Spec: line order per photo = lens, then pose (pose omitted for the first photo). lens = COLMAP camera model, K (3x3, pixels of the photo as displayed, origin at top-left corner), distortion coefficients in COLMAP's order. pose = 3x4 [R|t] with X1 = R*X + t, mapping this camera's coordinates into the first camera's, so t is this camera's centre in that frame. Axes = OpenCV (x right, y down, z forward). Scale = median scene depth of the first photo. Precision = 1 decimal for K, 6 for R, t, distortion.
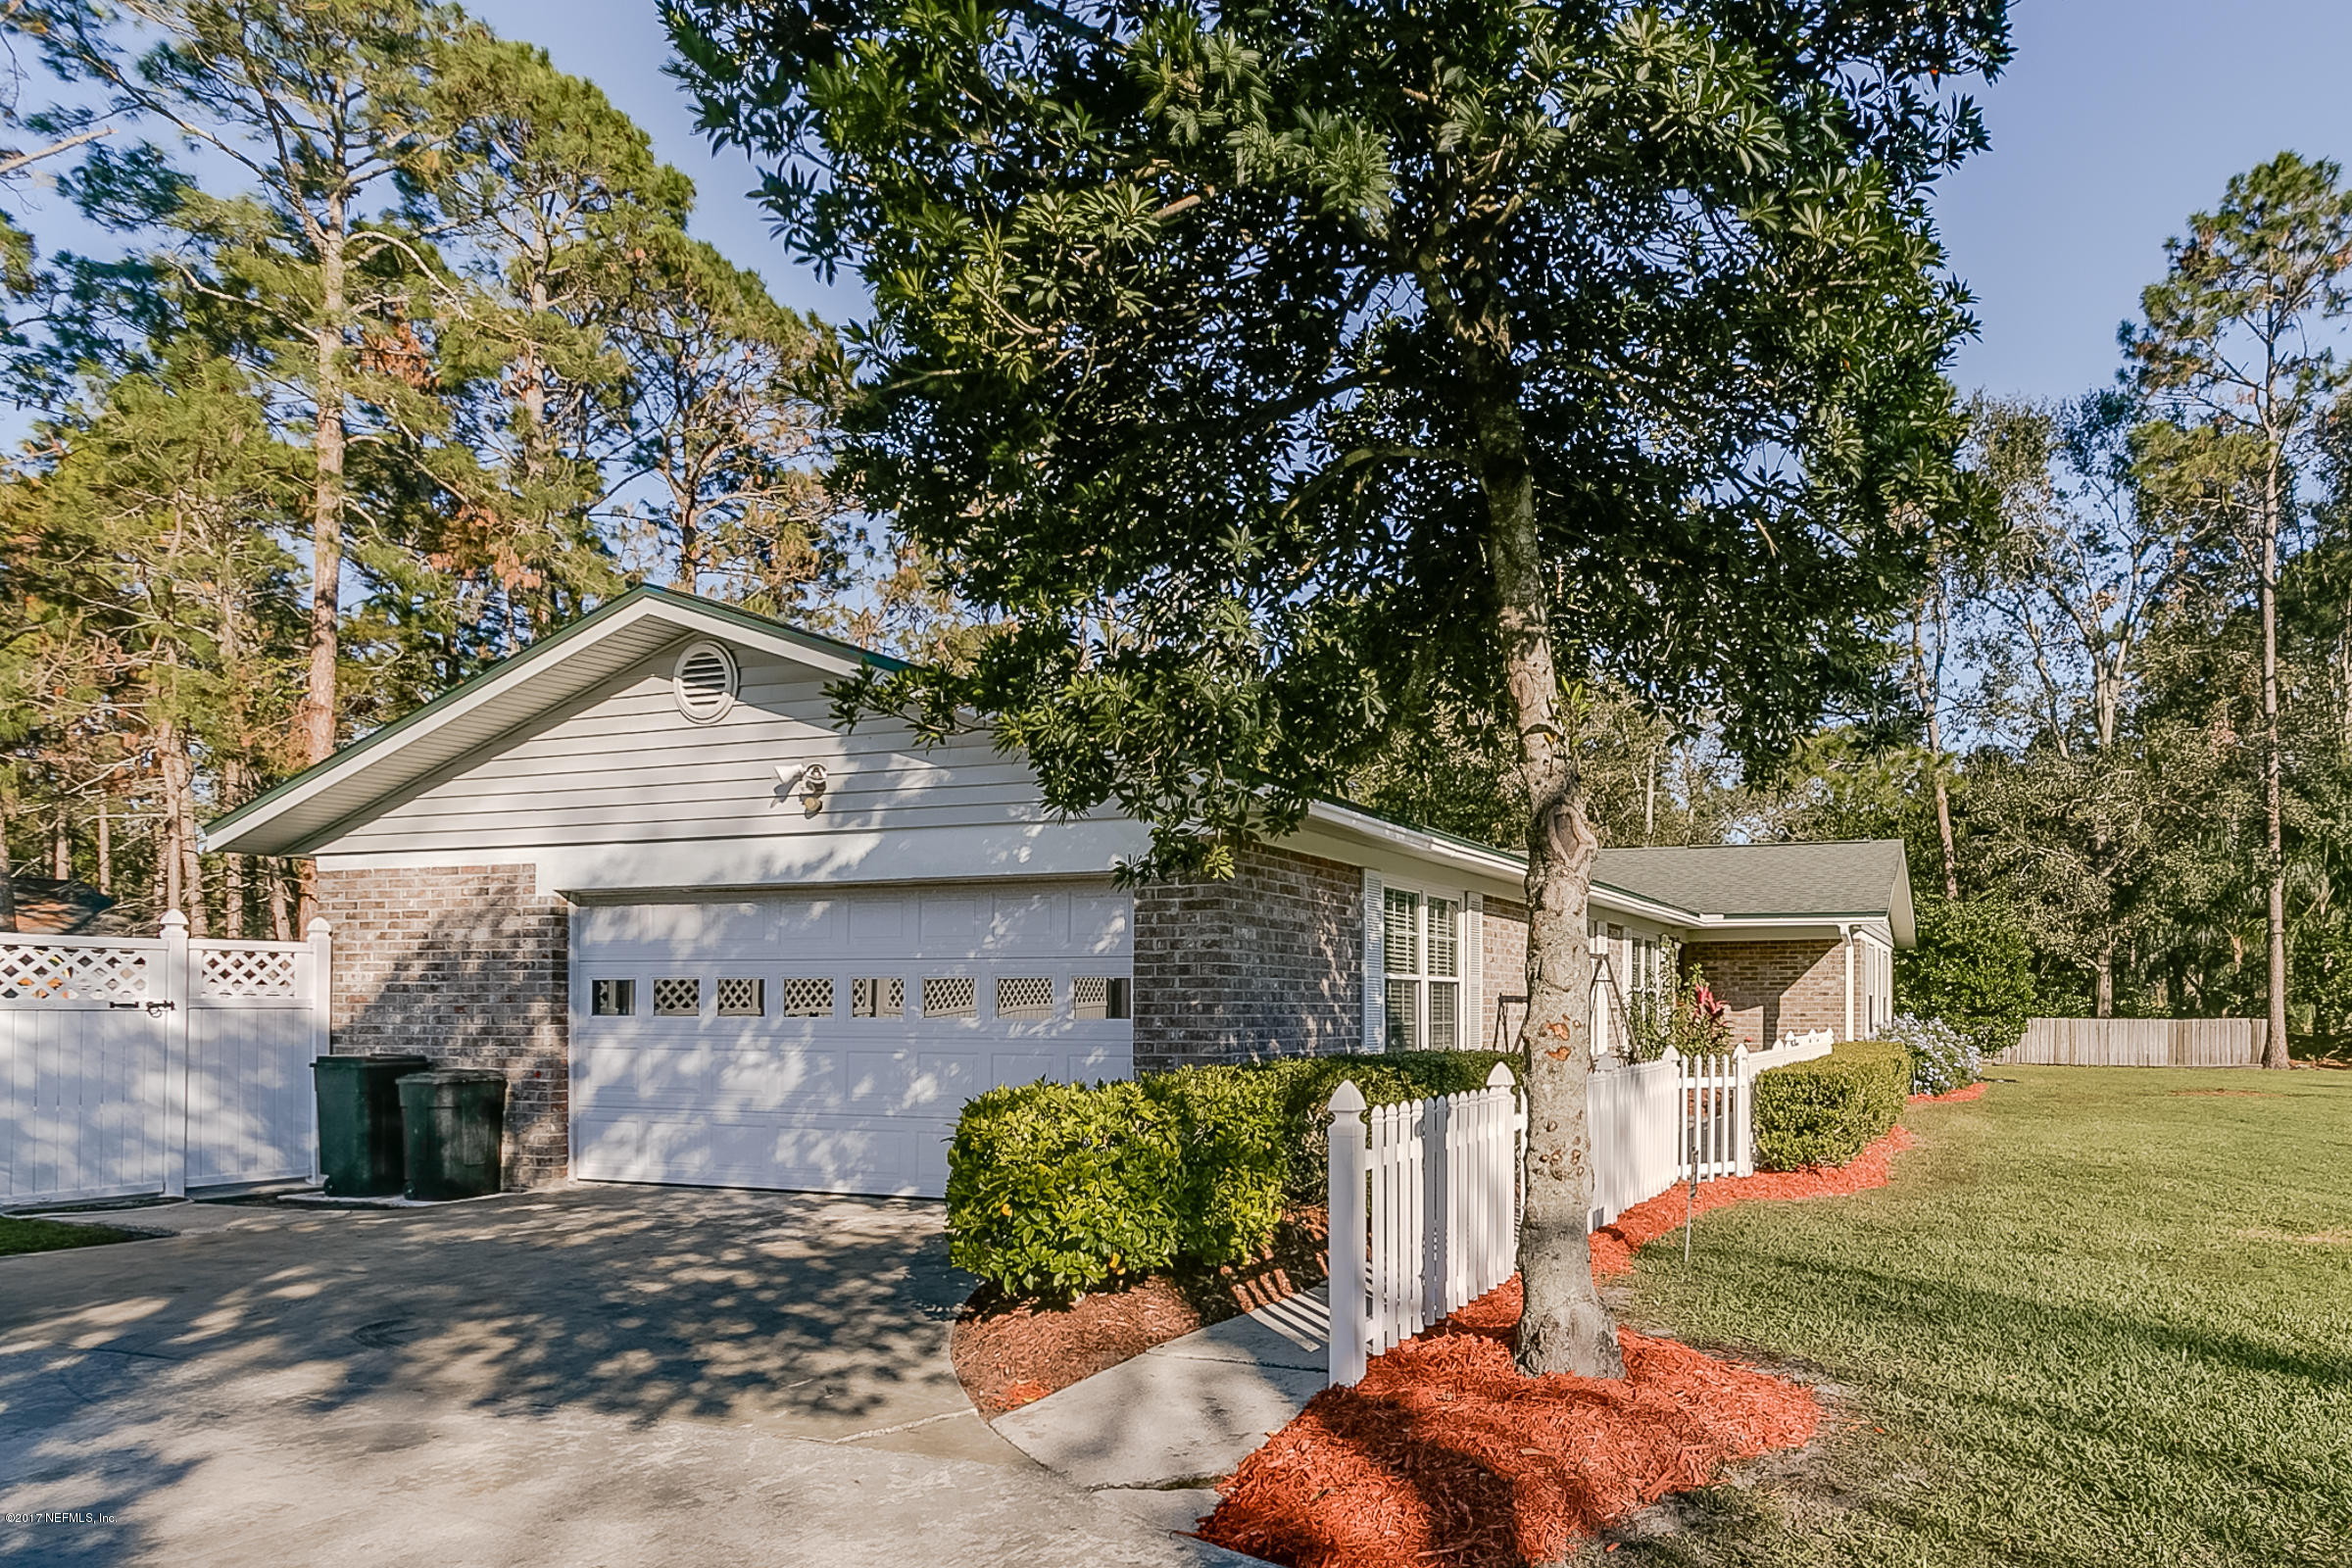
lens RADIAL K [[1750.9, 0, 1175.3], [0, 1750.9, 785.7], [0, 0, 1]] dist [-0.002696, -0.007215]
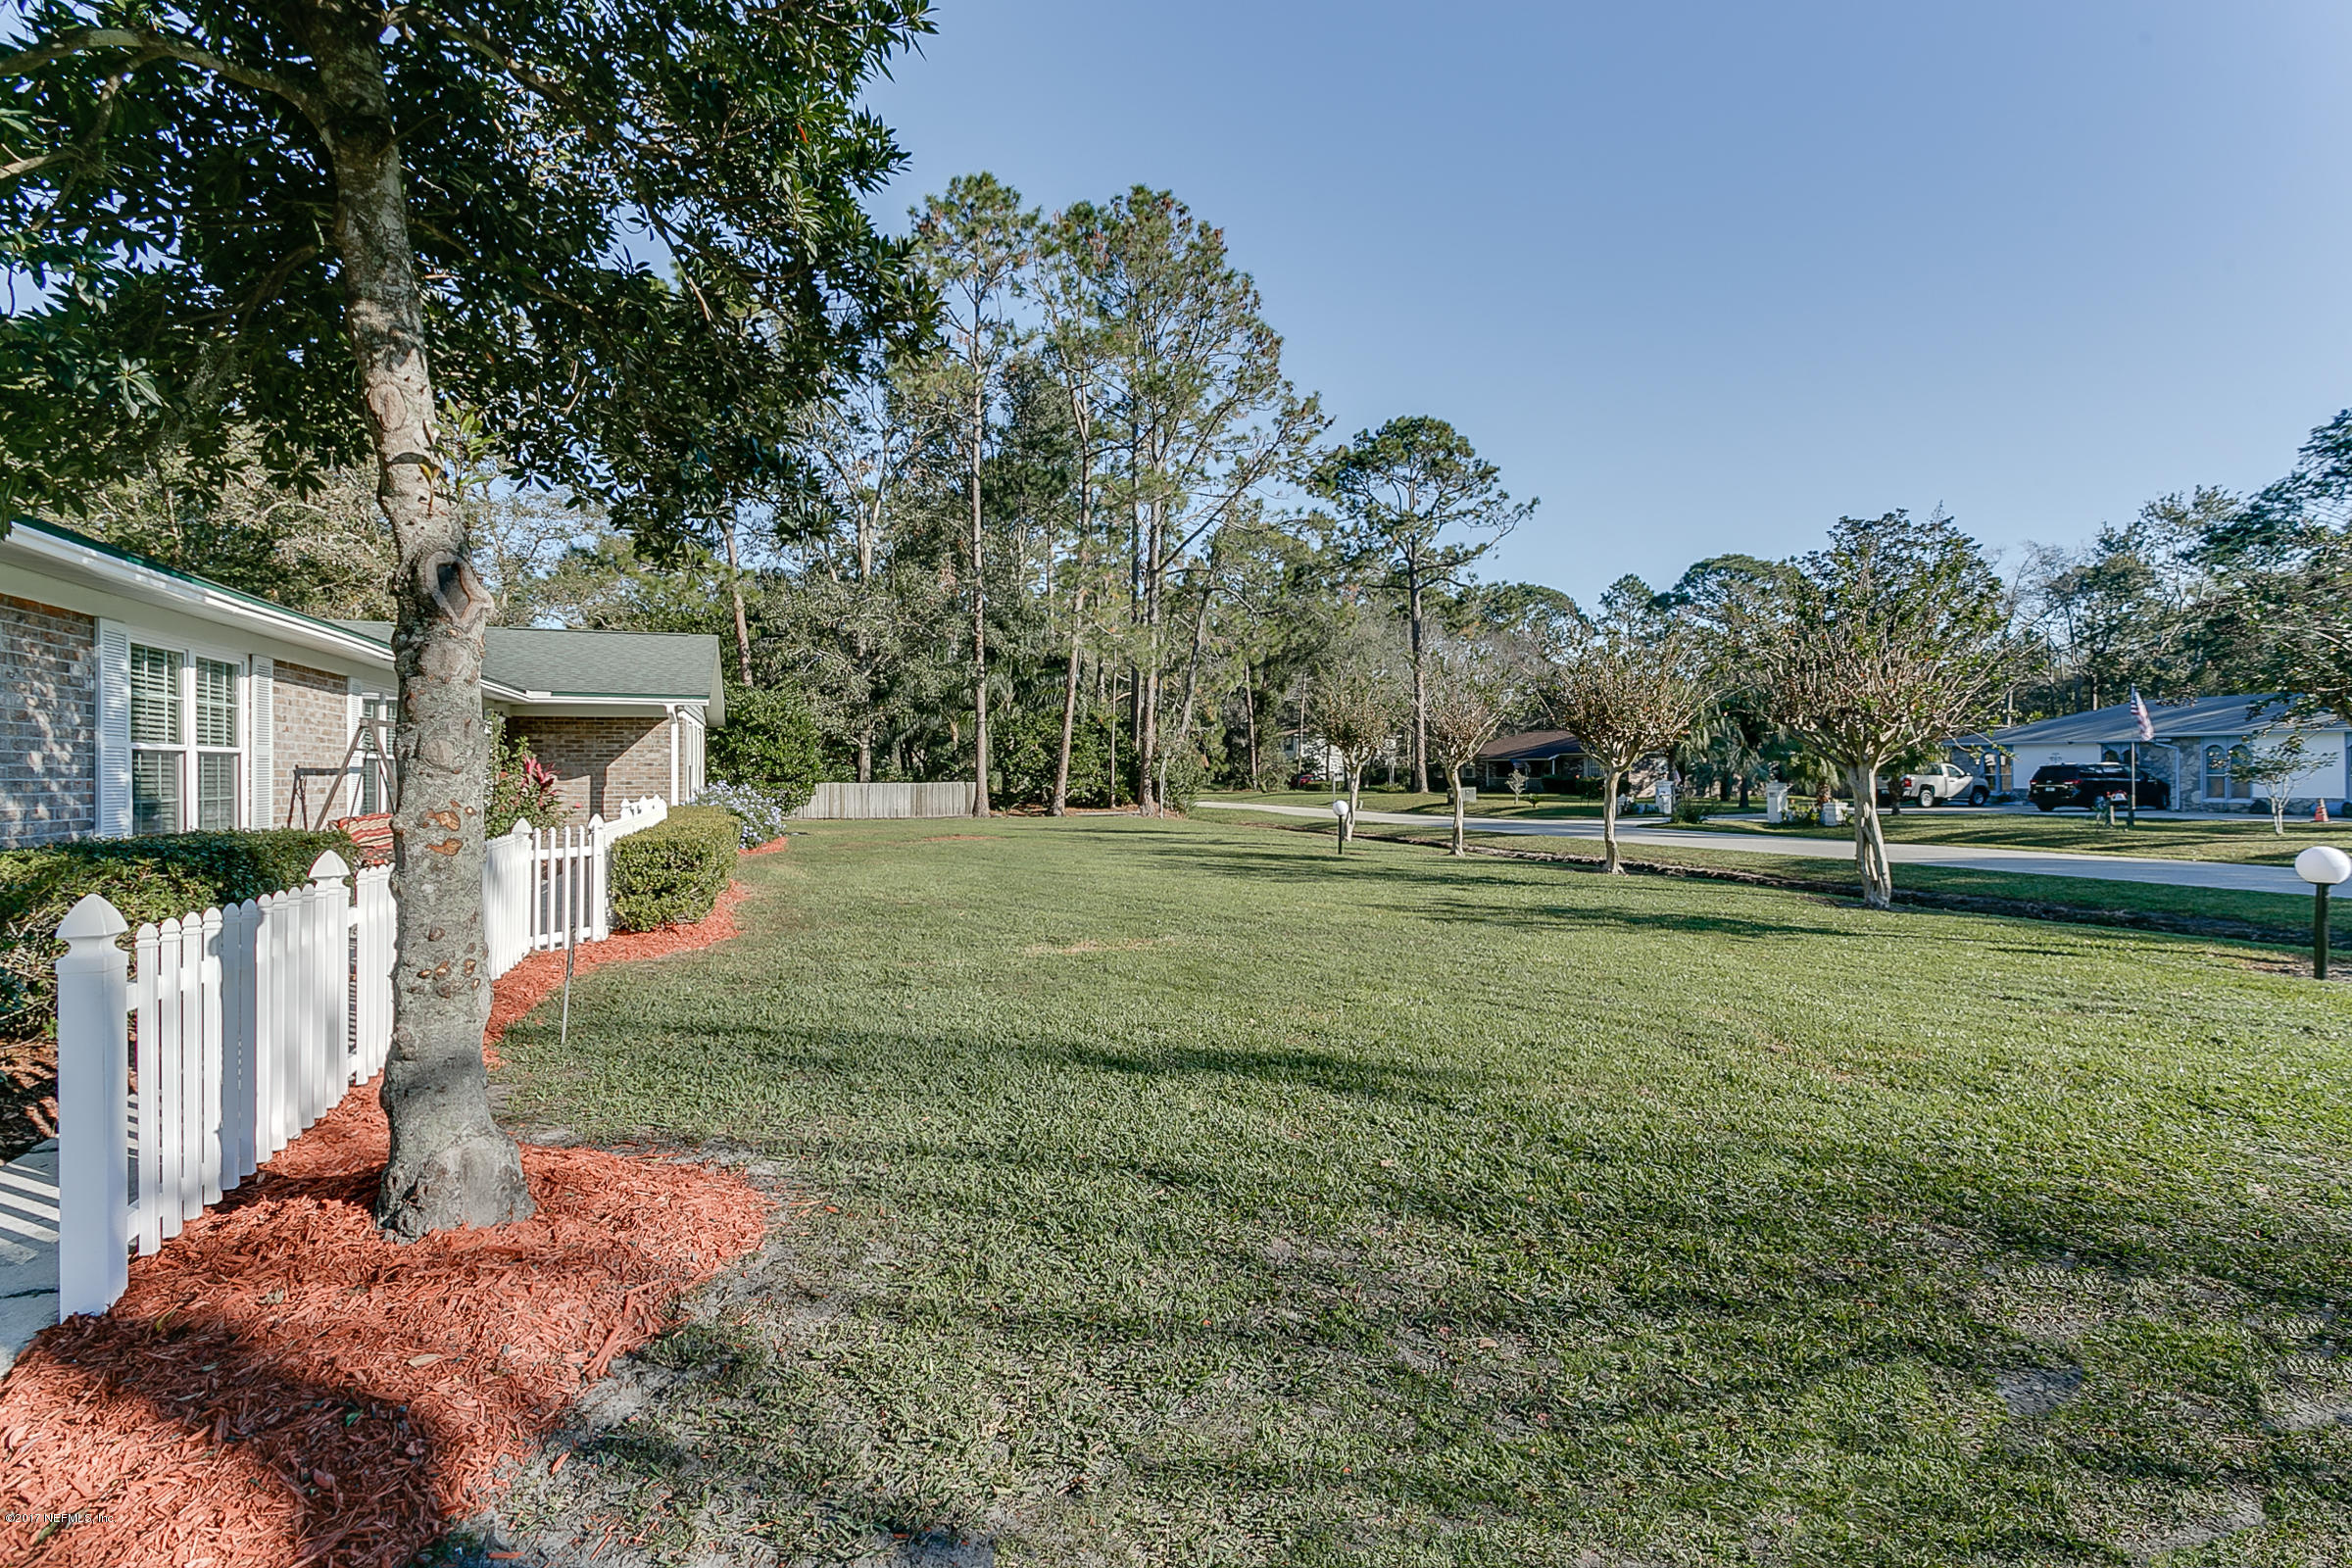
lens RADIAL K [[1145.1, 0, 1167.9], [0, 1145.1, 766.6], [0, 0, 1]] dist [0.018057, -0.009494]
pose [[0.642531, -0.007107, 0.766227, 0.013651], [-0.092648, 0.991900, 0.086891, 0.024854], [-0.760638, -0.126820, 0.636668, 0.279039]]
